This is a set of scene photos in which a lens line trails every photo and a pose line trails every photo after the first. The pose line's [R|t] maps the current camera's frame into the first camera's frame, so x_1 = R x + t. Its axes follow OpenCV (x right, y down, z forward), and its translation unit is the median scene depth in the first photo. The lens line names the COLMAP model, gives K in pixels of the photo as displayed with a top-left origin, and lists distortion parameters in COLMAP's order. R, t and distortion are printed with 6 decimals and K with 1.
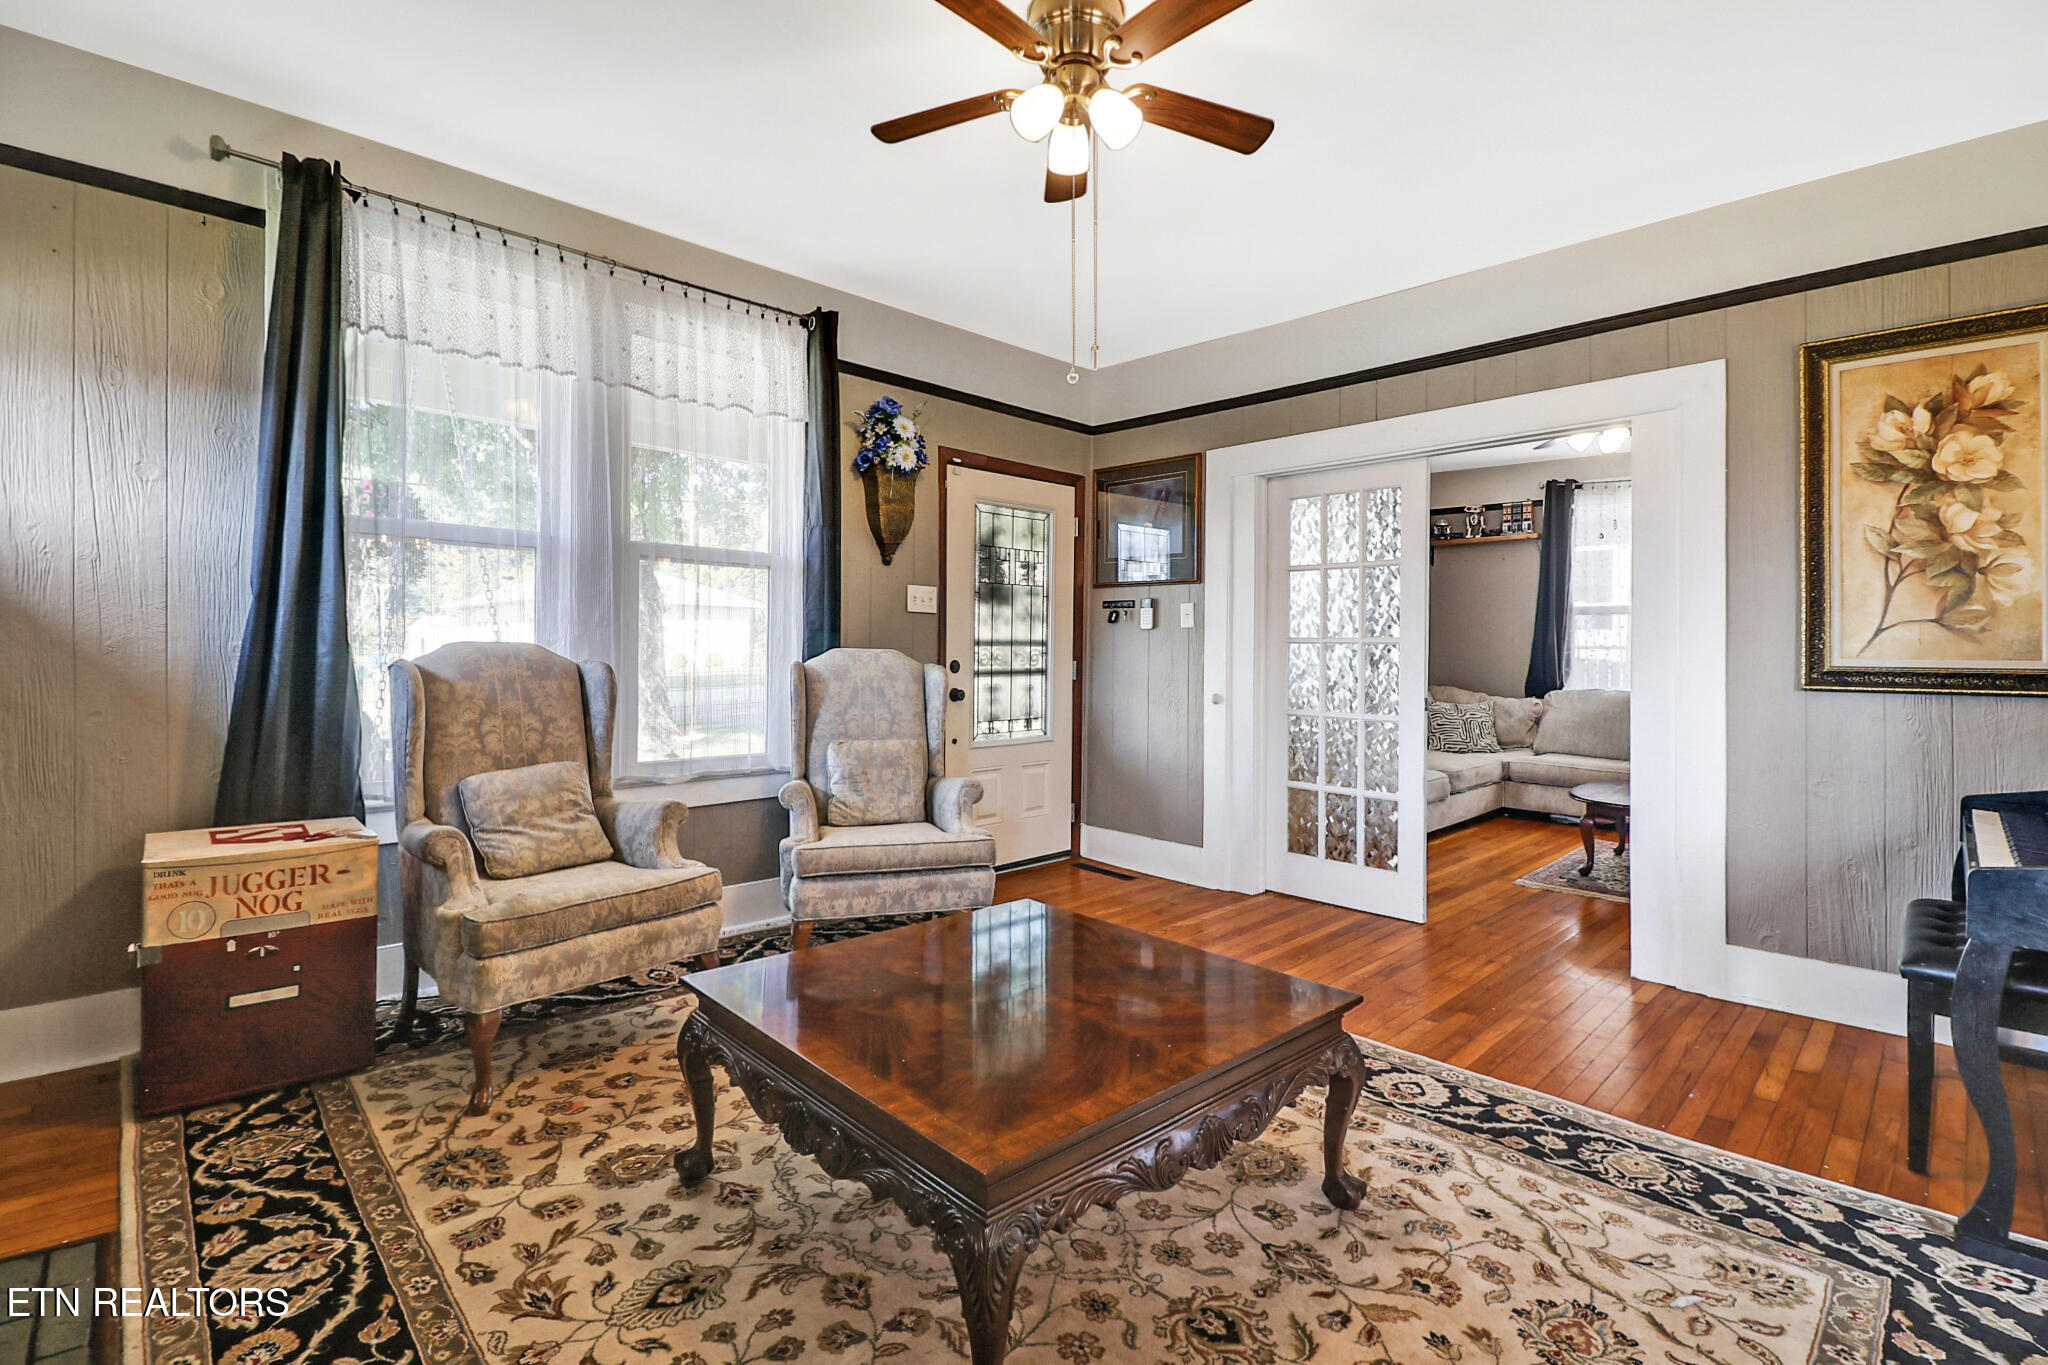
lens RADIAL K [[946.9, 0, 987.4], [0, 946.9, 661.3], [0, 0, 1]] dist [-0.005676, -0.003049]
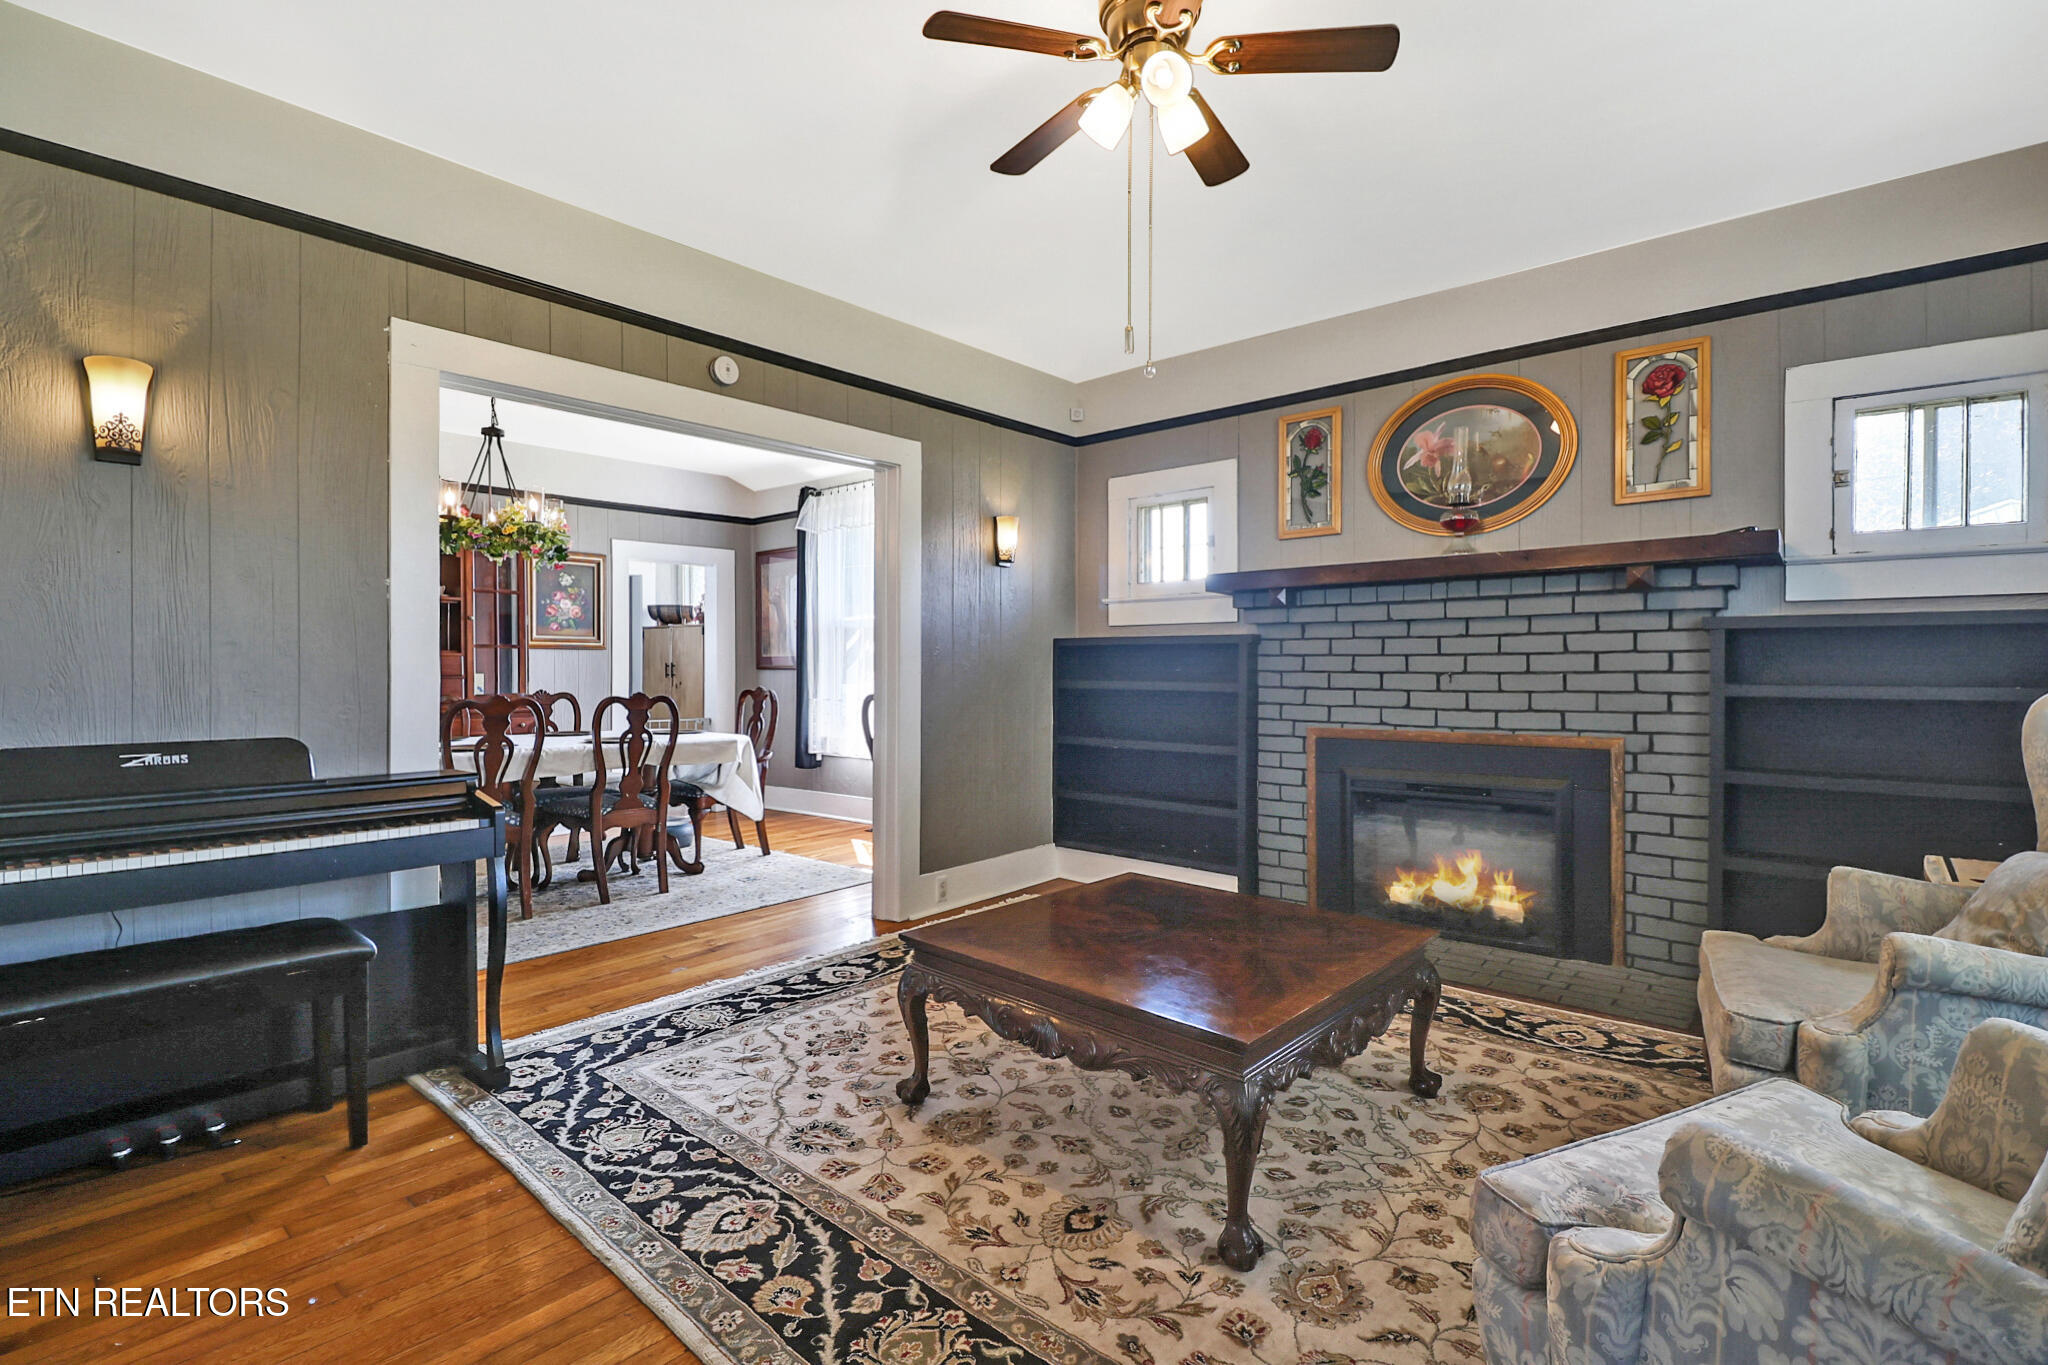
lens RADIAL K [[946.9, 0, 1007.9], [0, 946.9, 689.9], [0, 0, 1]] dist [-0.005676, -0.003049]
pose [[-0.995561, -0.010926, -0.093486, 0.275351], [-0.013423, 0.999569, 0.026122, -0.011084], [0.093160, 0.027261, -0.995278, 1.643740]]
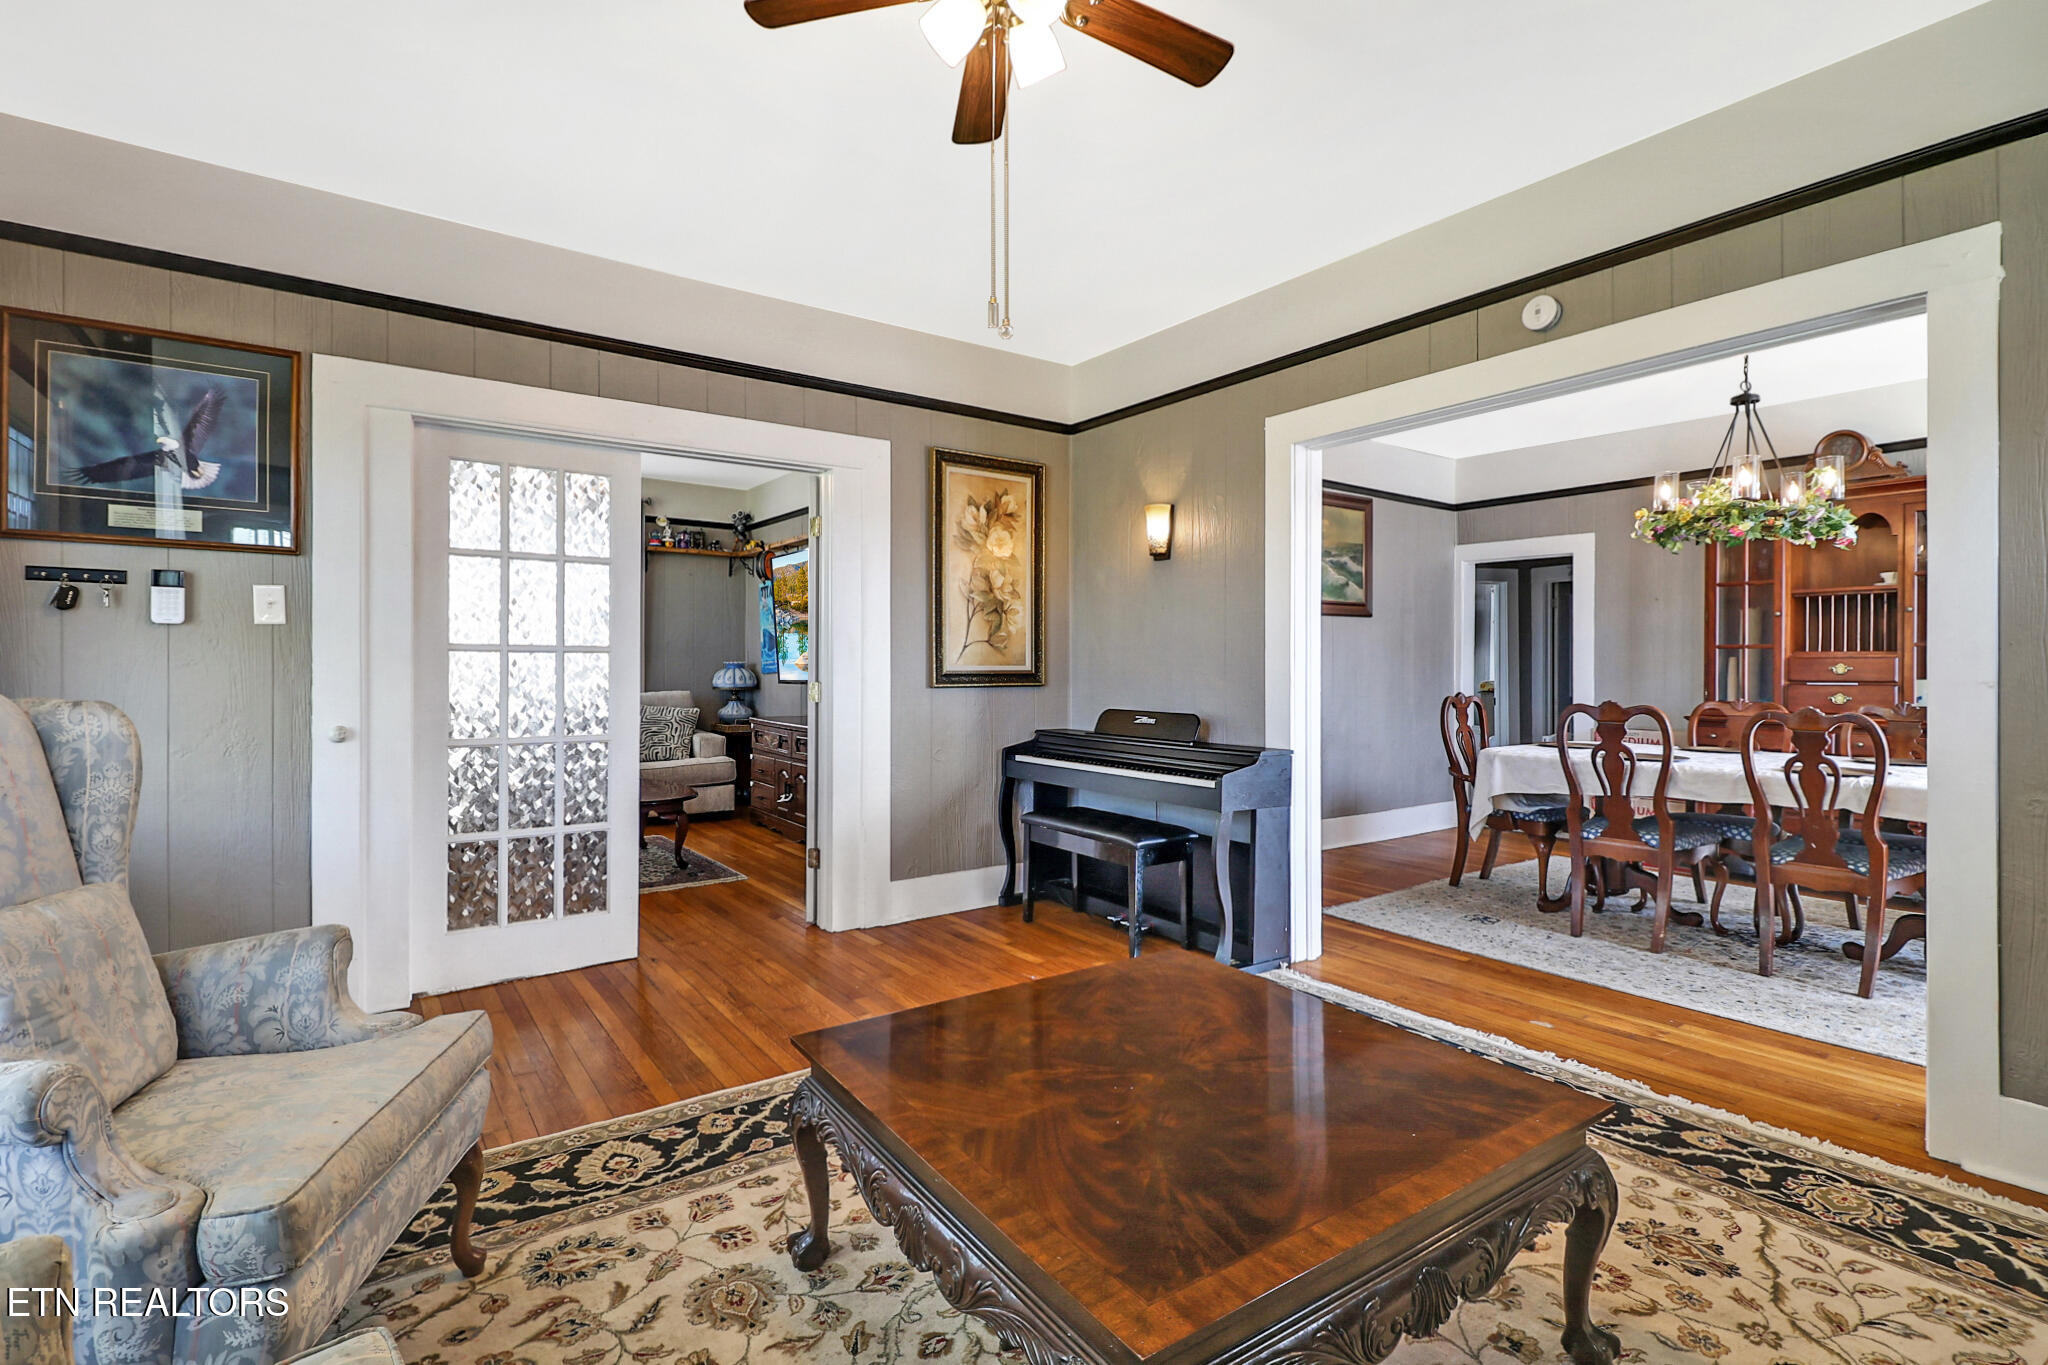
lens RADIAL K [[946.9, 0, 1020.4], [0, 946.9, 660.2], [0, 0, 1]] dist [-0.005676, -0.003049]
pose [[0.135574, -0.006867, 0.990743, -0.598316], [0.003649, 0.999973, 0.006432, -0.024013], [-0.990761, 0.002743, 0.135595, 0.753462]]
